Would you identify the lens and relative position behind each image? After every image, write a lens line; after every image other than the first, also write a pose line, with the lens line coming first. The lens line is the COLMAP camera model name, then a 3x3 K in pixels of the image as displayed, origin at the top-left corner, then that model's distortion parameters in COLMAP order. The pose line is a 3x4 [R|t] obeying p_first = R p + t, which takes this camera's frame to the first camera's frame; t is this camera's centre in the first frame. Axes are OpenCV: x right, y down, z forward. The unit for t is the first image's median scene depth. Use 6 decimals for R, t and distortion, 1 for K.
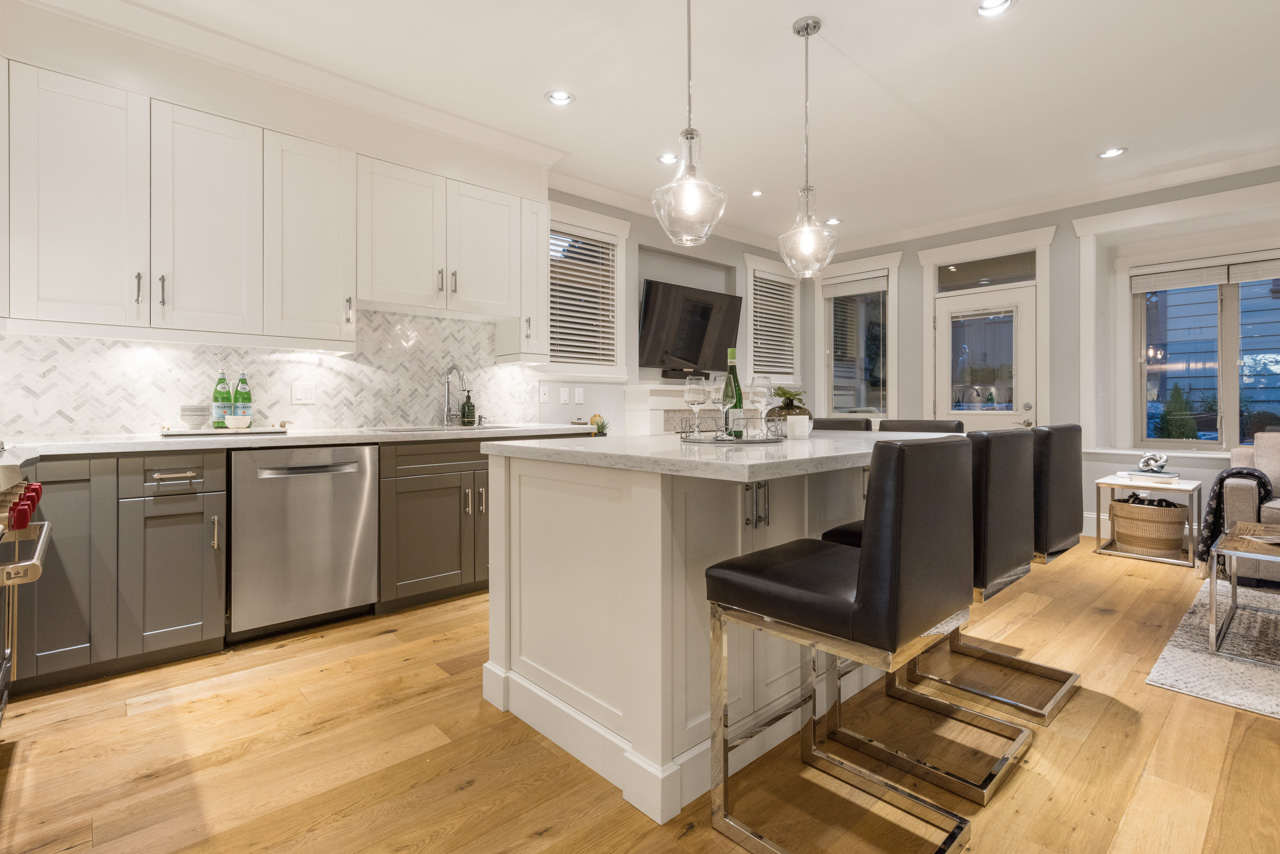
lens RADIAL K [[609.2, 0, 634.2], [0, 609.2, 416.0], [0, 0, 1]] dist [0.002003, -0.000378]
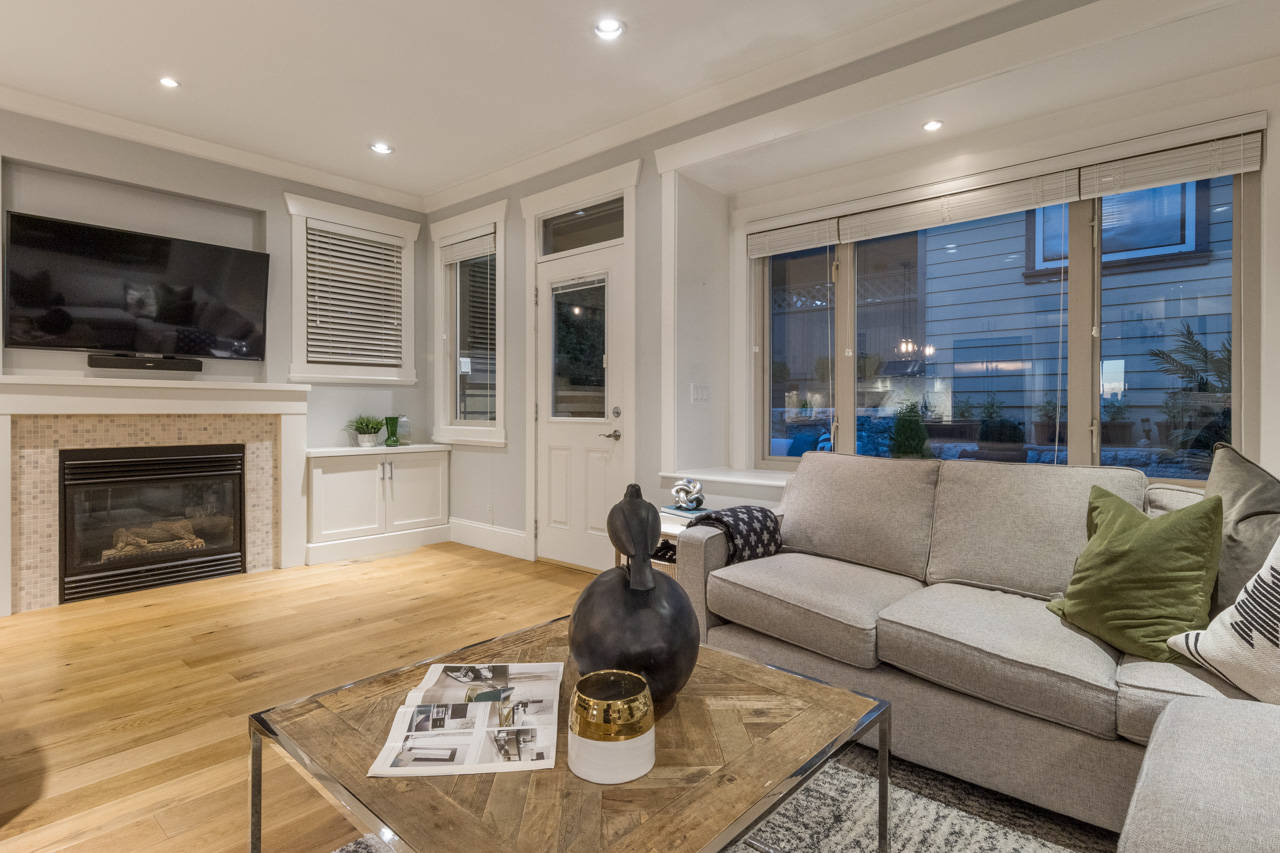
lens RADIAL K [[652.9, 0, 644.5], [0, 652.9, 424.1], [0, 0, 1]] dist [0.005974, 0.000374]
pose [[0.993476, 0.001579, 0.114030, 0.541008], [-0.002135, 0.999986, 0.004757, -0.004819], [-0.114021, -0.004970, 0.993466, 0.211114]]
